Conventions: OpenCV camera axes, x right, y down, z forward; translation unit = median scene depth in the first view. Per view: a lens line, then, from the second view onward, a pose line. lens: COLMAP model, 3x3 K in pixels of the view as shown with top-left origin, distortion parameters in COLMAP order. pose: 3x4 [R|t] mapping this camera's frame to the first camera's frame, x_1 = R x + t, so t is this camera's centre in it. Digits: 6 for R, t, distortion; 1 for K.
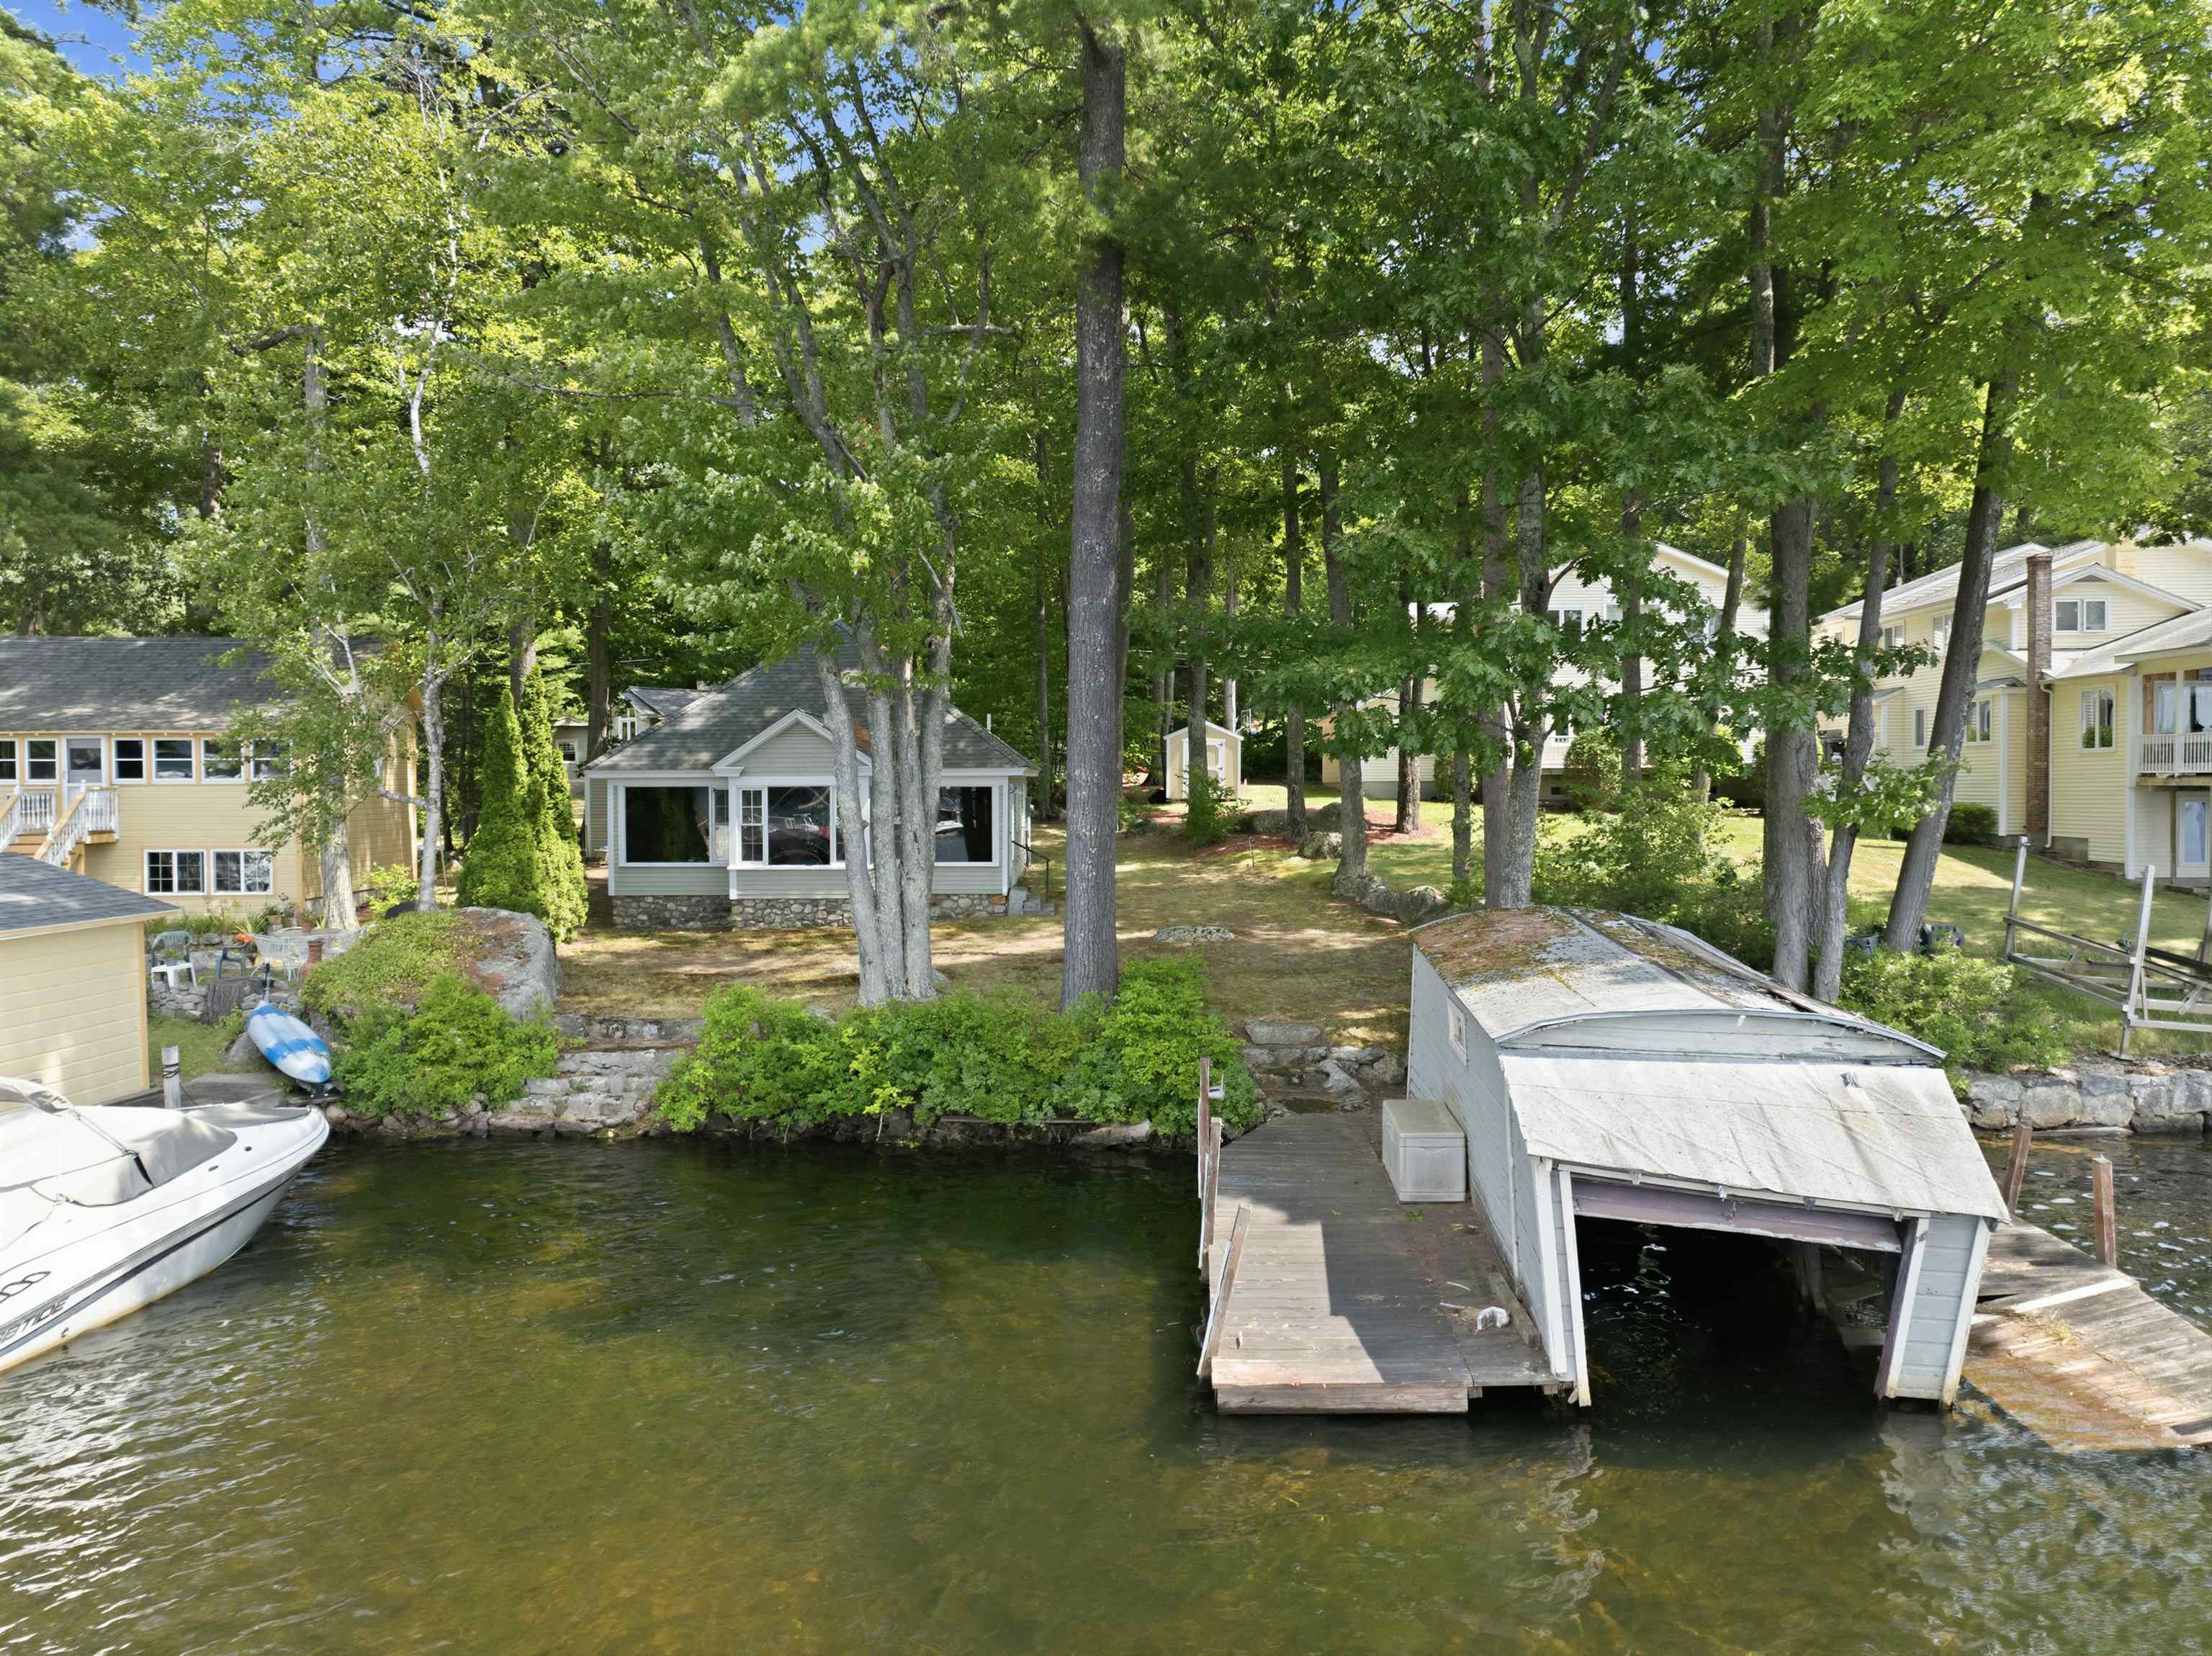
lens RADIAL K [[1560.6, 0, 1115.4], [0, 1560.6, 821.6], [0, 0, 1]] dist [-0.035298, -0.003820]
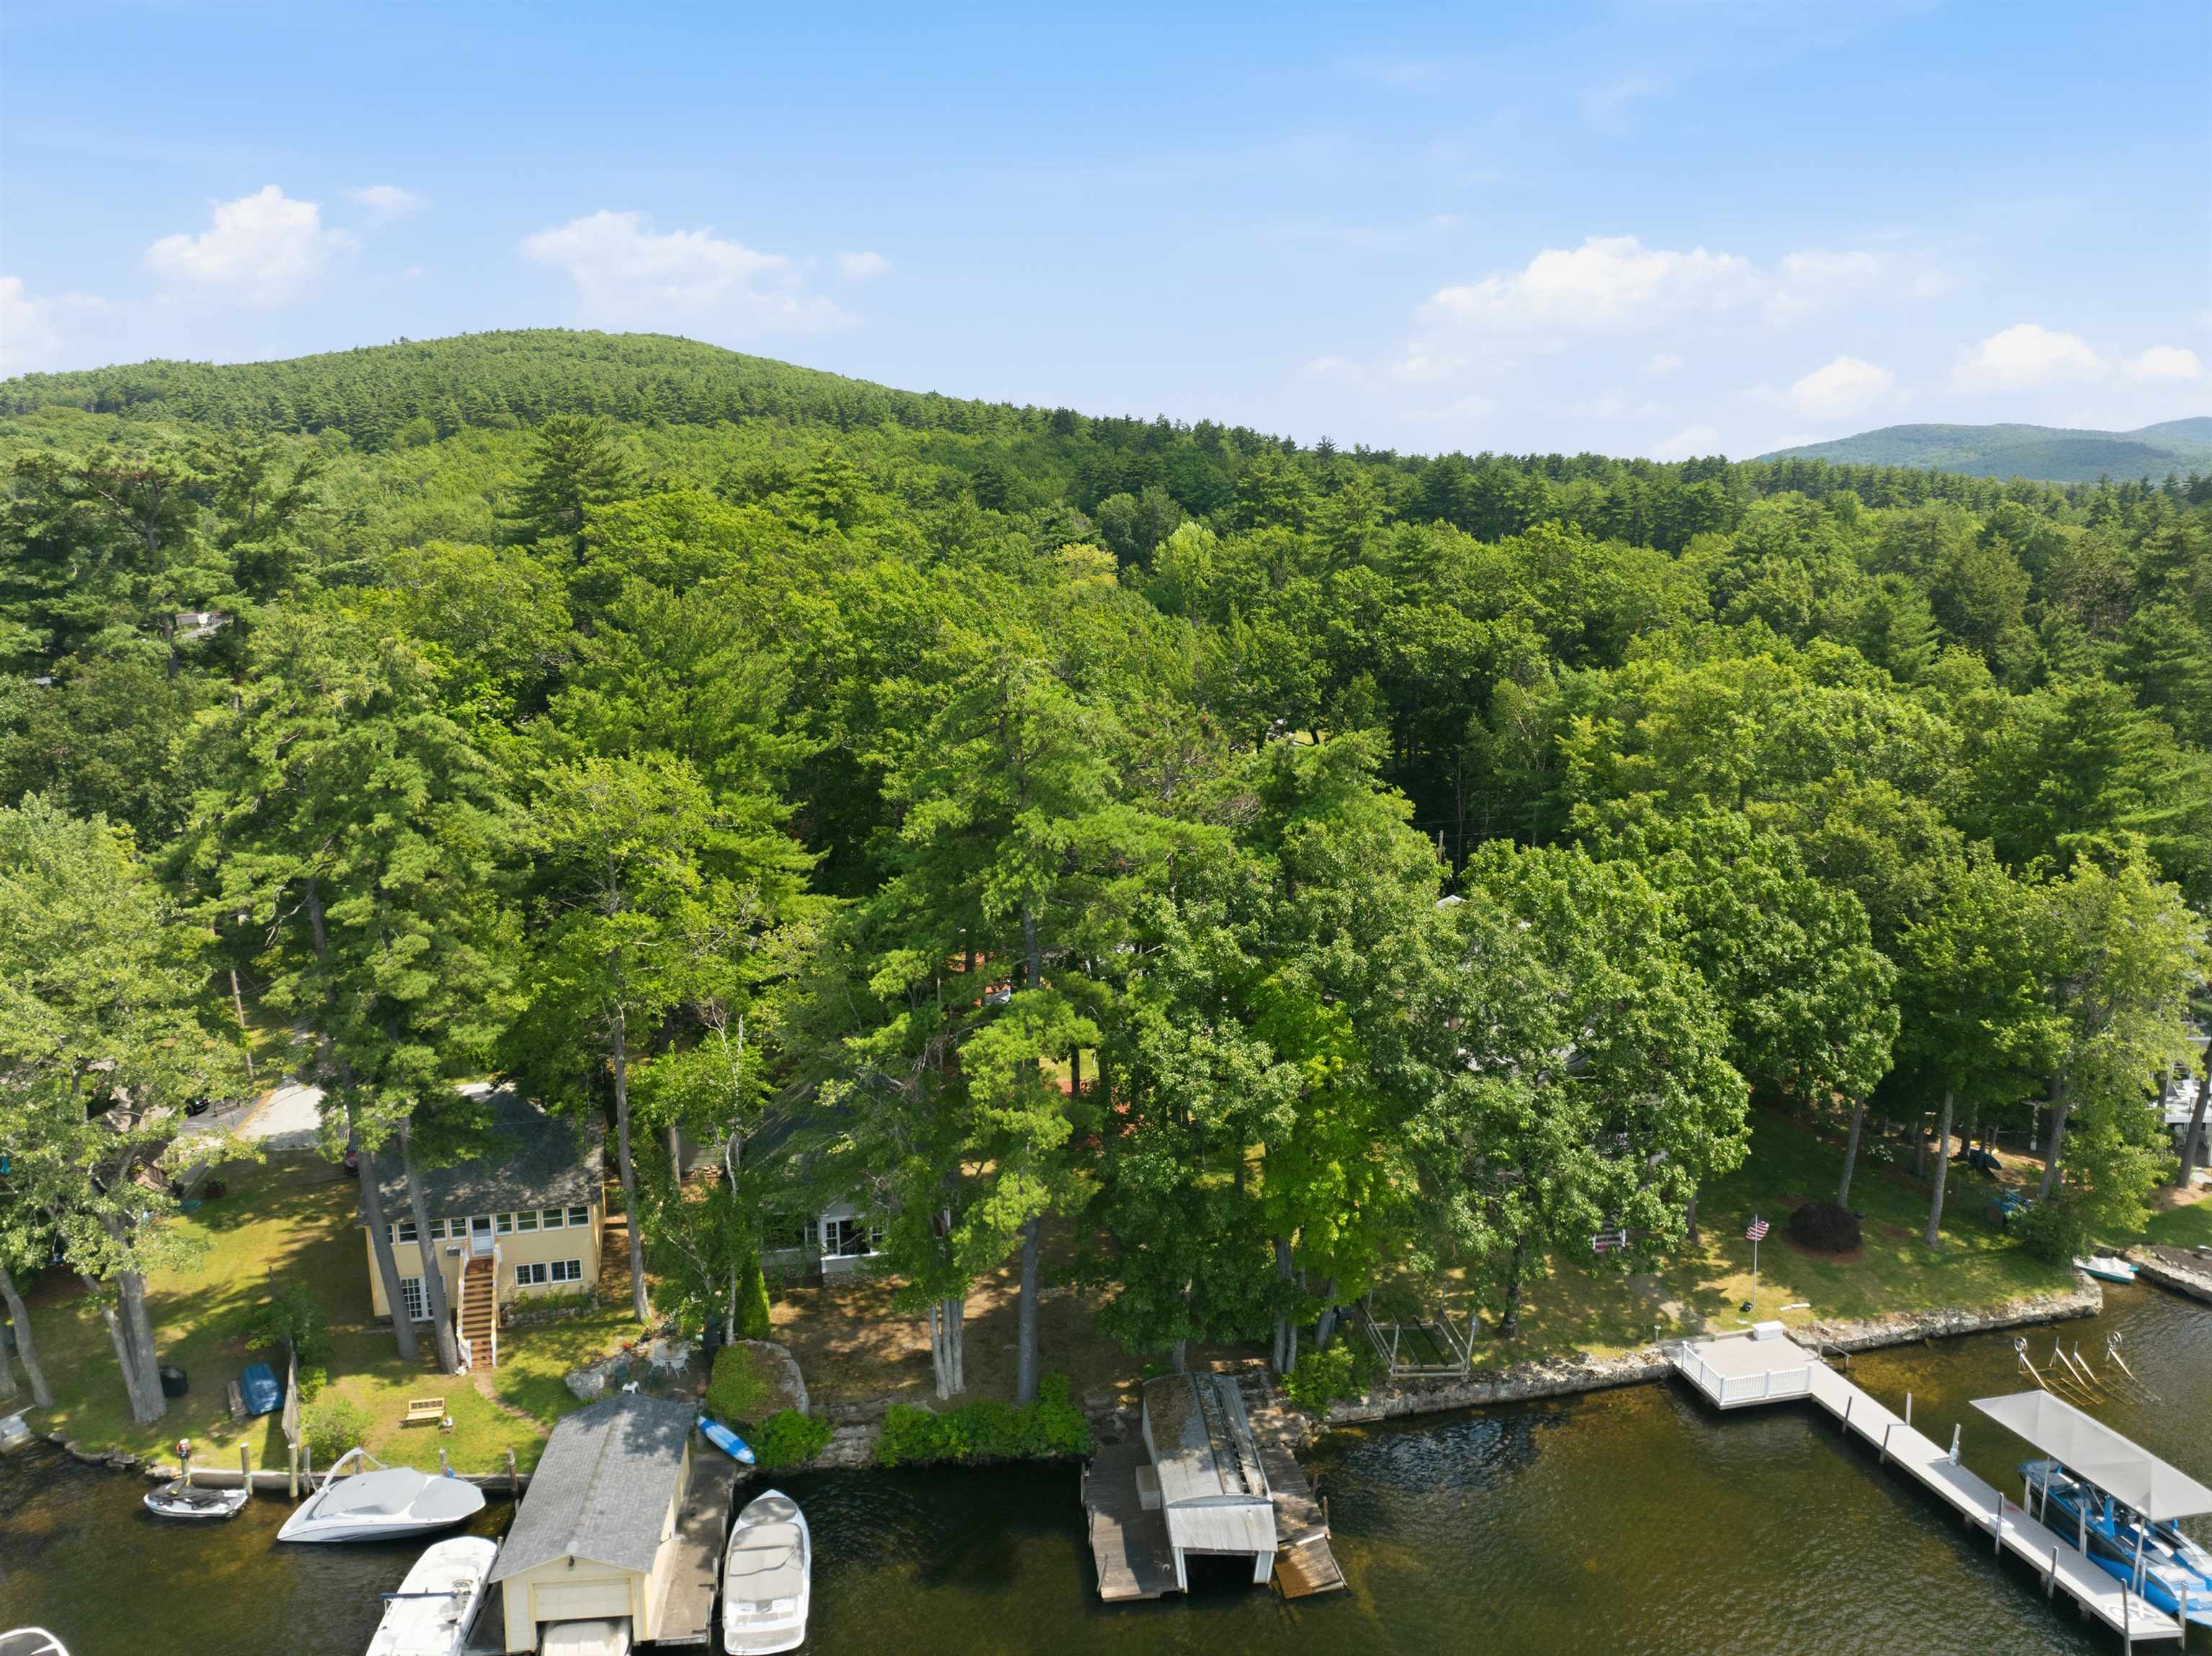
lens RADIAL K [[1560.6, 0, 1115.4], [0, 1560.6, 821.6], [0, 0, 1]] dist [-0.035298, -0.003820]
pose [[0.983704, -0.025733, 0.177945, -0.498808], [0.001284, 0.990685, 0.136167, -1.935426], [-0.179791, -0.133719, 0.974574, -2.377651]]
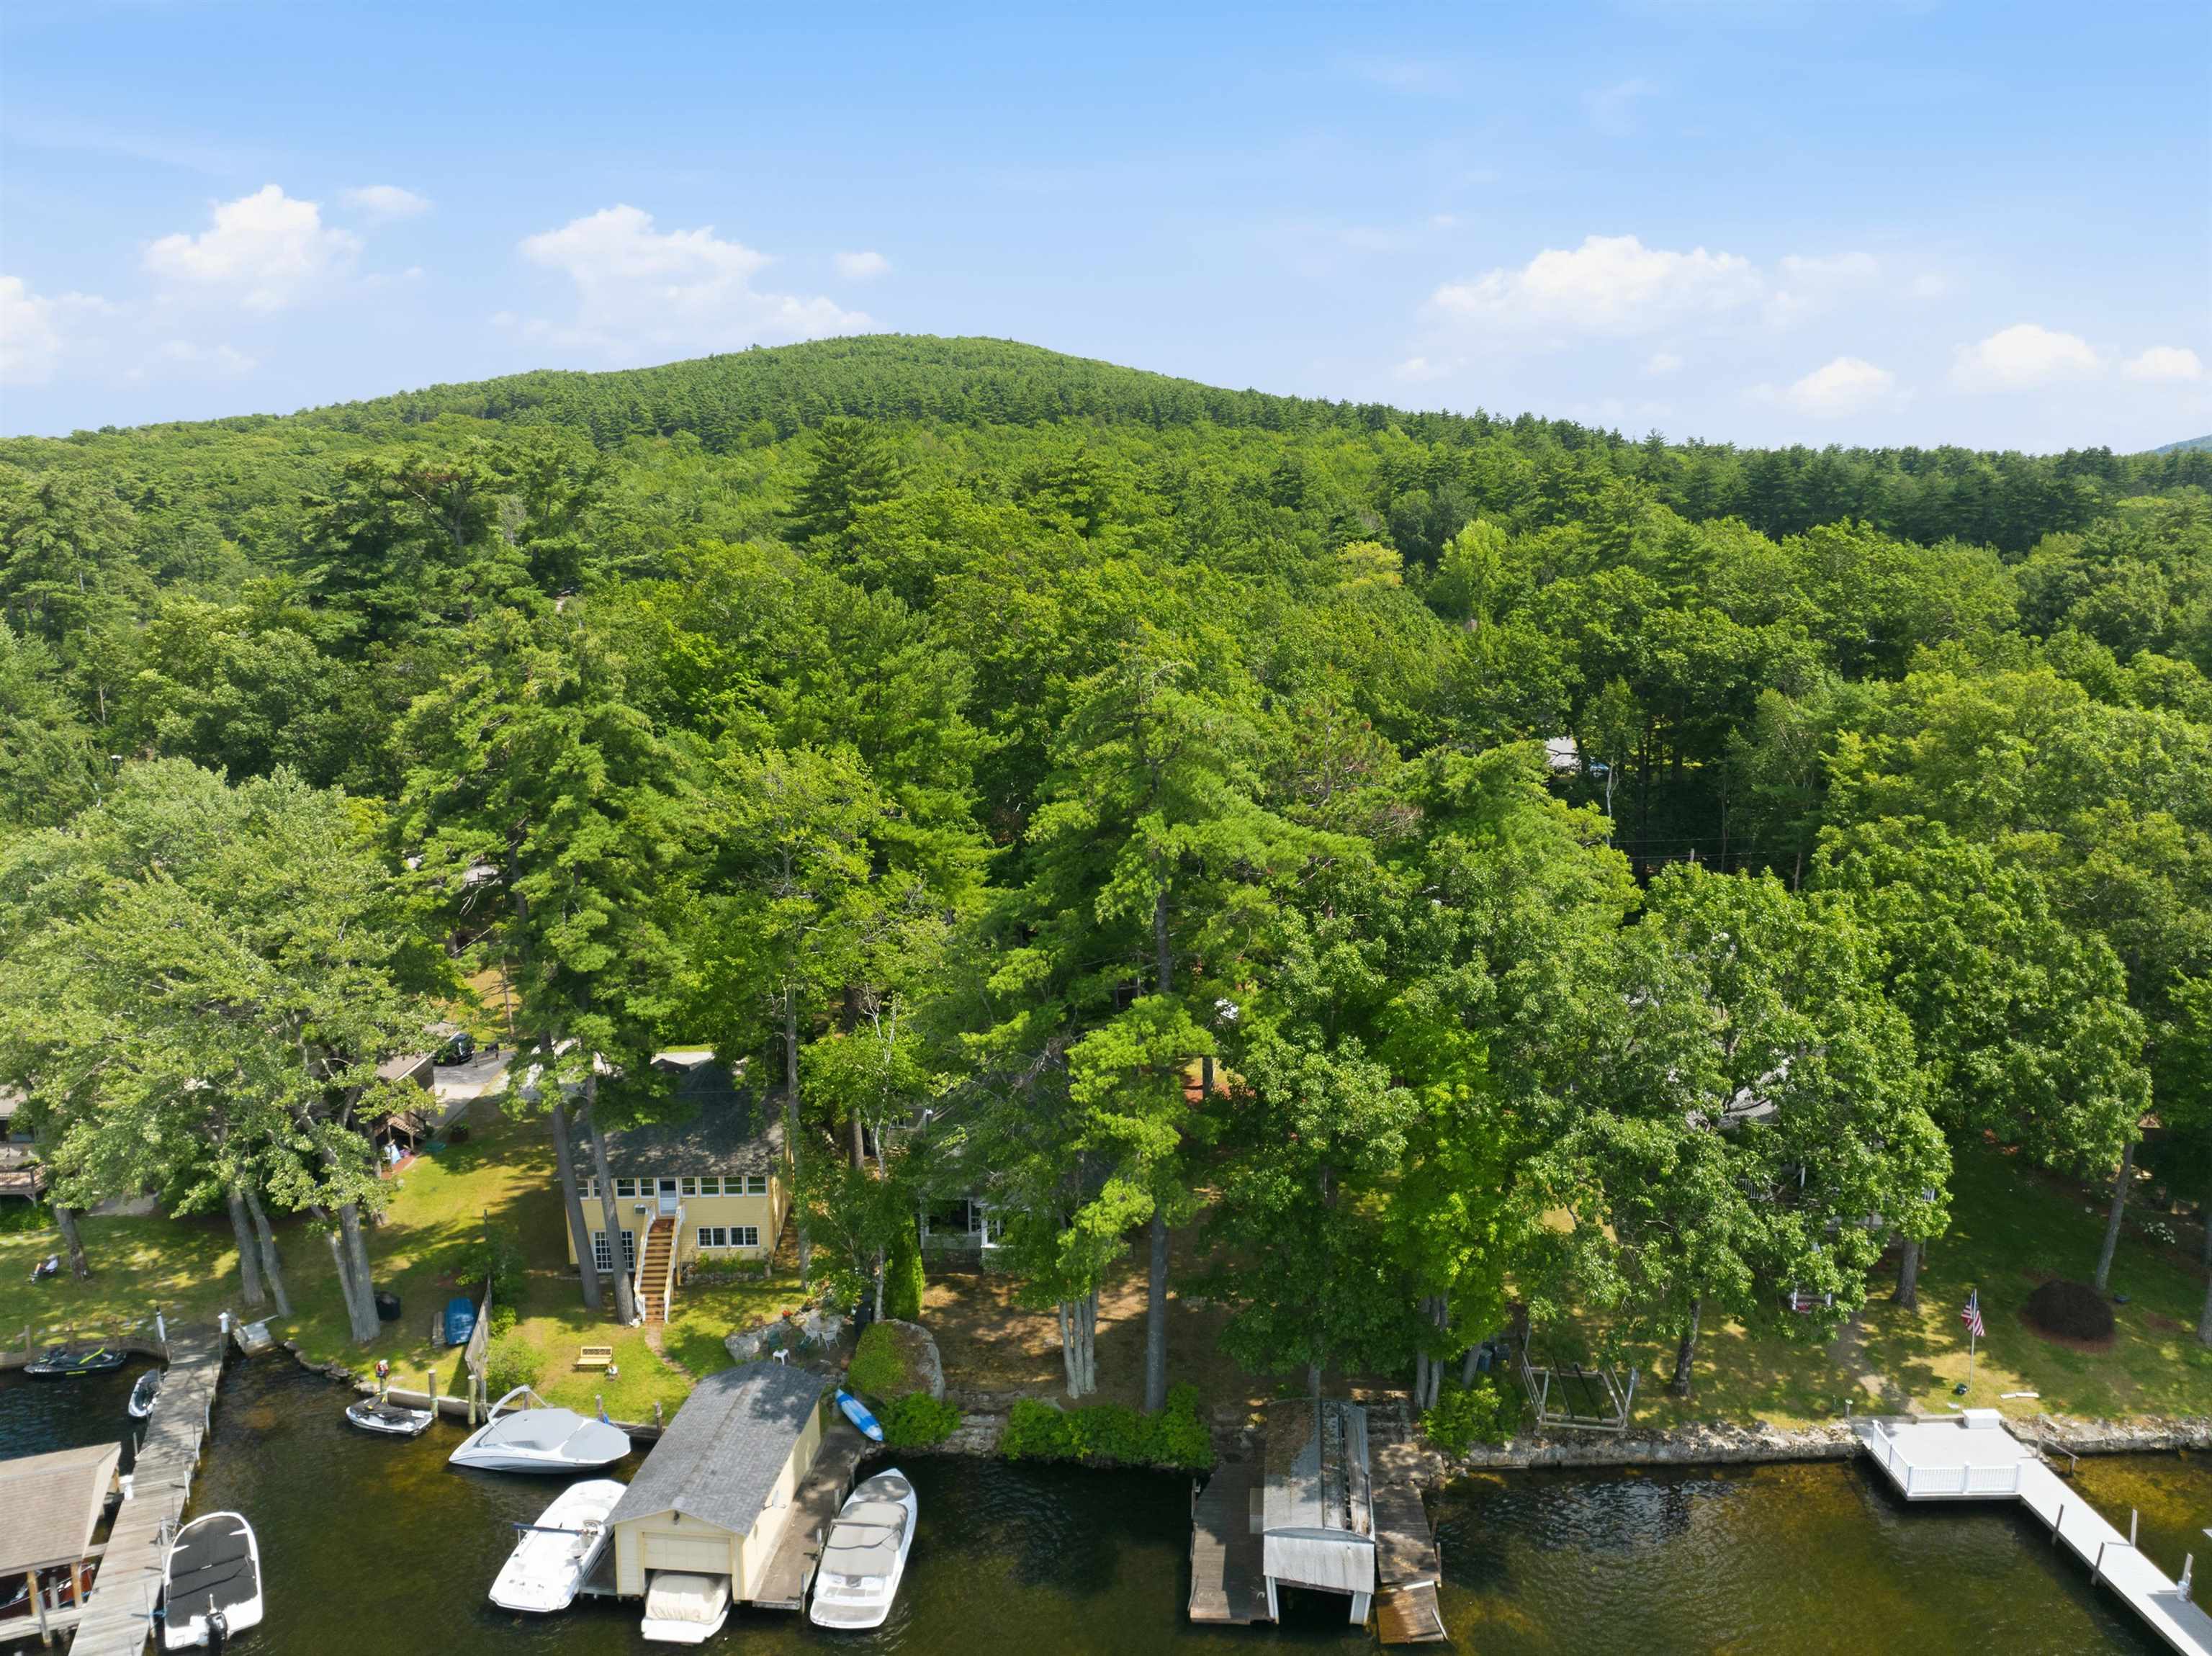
lens RADIAL K [[1560.6, 0, 1115.4], [0, 1560.6, 821.6], [0, 0, 1]] dist [-0.035298, -0.003820]
pose [[0.999720, 0.010587, -0.021153, -0.060833], [-0.007549, 0.990285, 0.138851, -1.948945], [0.022418, -0.138652, 0.990087, -2.359464]]
